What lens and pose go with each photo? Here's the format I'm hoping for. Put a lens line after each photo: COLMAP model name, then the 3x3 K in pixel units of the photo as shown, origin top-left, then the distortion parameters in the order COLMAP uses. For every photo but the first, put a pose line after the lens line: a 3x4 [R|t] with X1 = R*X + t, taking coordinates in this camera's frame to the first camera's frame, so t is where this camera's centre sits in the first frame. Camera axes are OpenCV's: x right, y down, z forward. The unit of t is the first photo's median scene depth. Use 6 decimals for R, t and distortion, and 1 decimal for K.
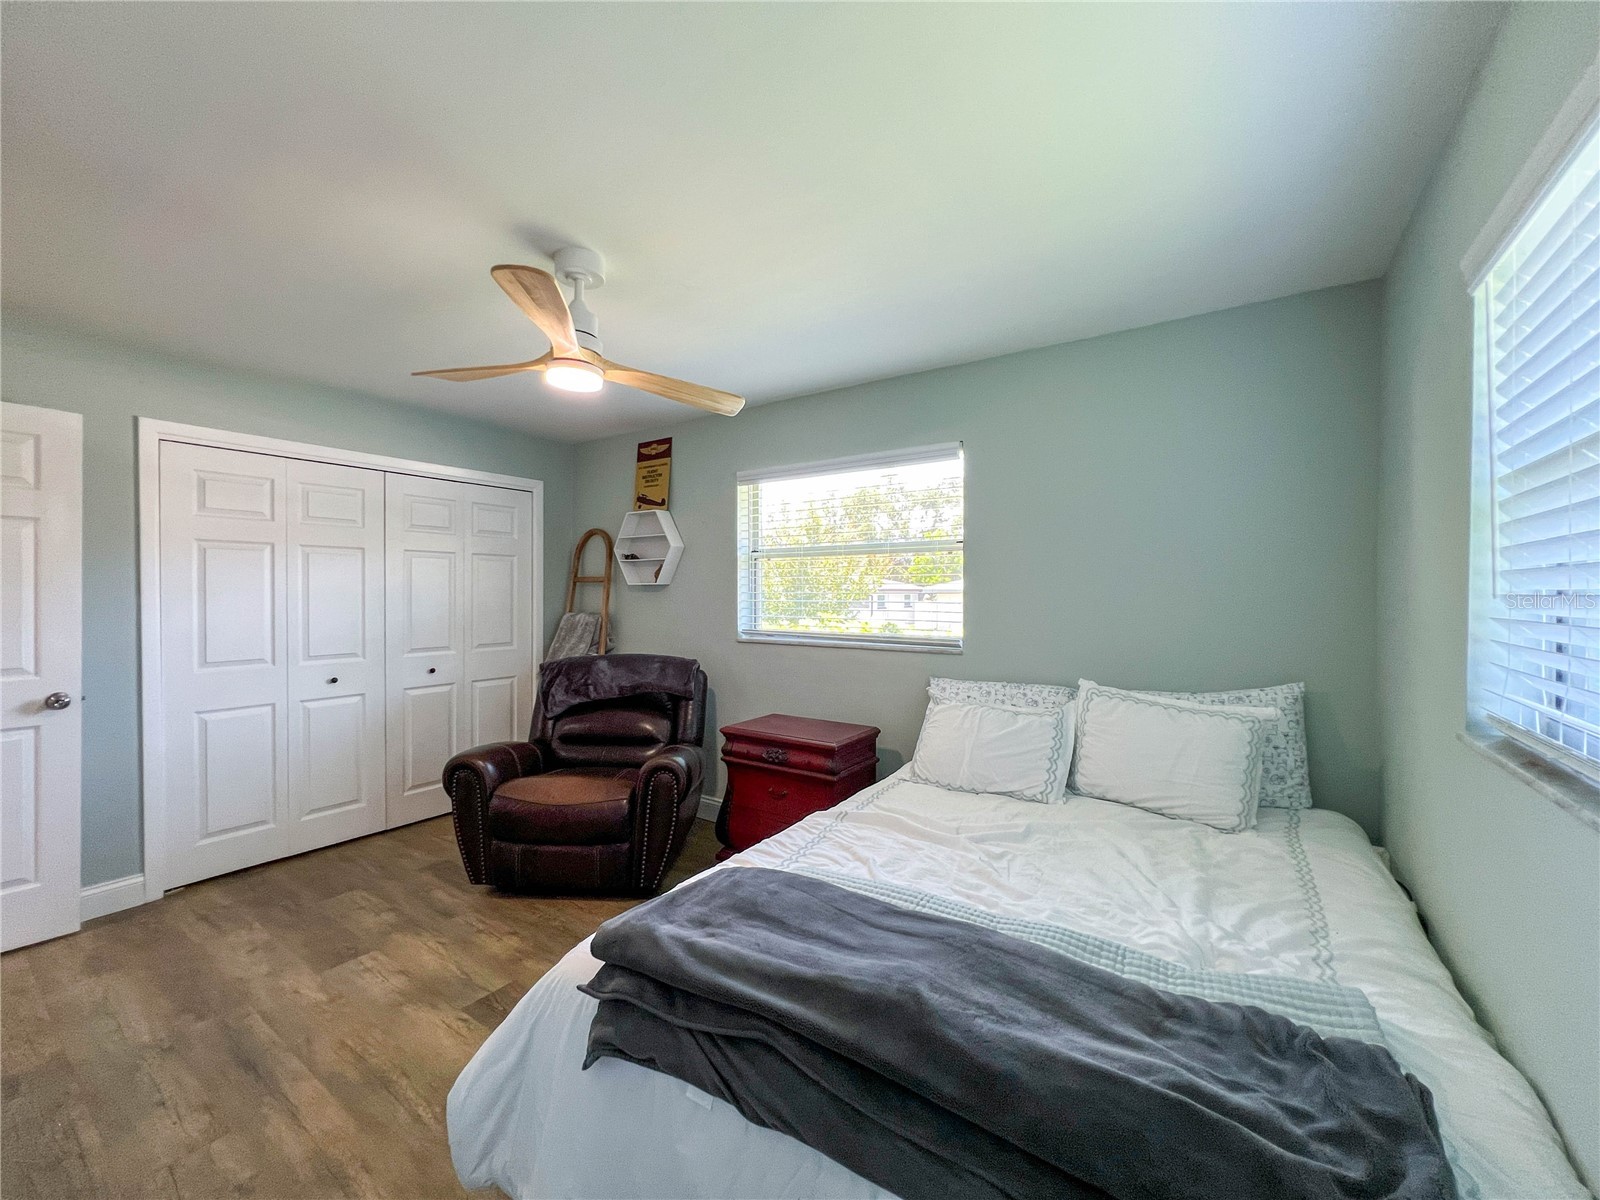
lens RADIAL K [[641.1, 0, 796.9], [0, 641.1, 598.3], [0, 0, 1]] dist [-0.003318, 0.001017]
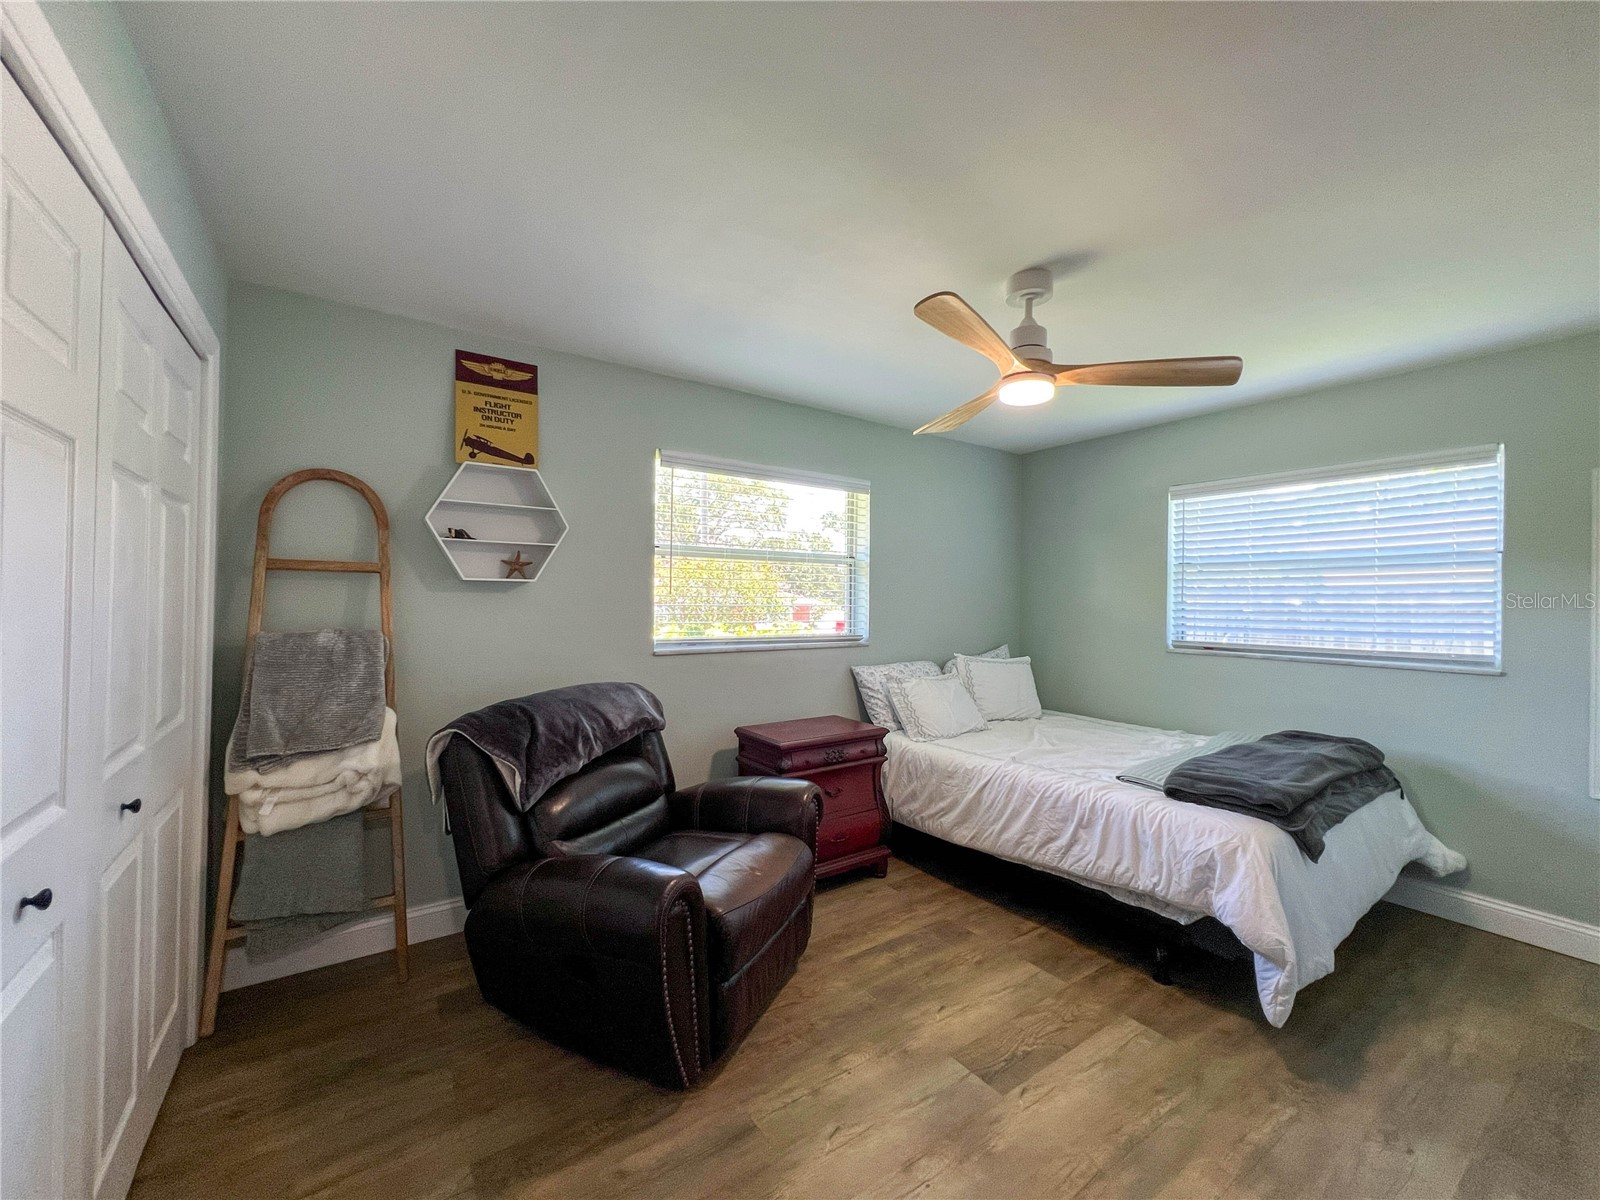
lens RADIAL K [[641.1, 0, 796.9], [0, 641.1, 598.3], [0, 0, 1]] dist [-0.003318, 0.001017]
pose [[0.349209, 0.006220, 0.937024, -0.802106], [-0.002585, 0.999981, -0.005674, -0.001143], [-0.937041, -0.000441, 0.349218, 0.547454]]
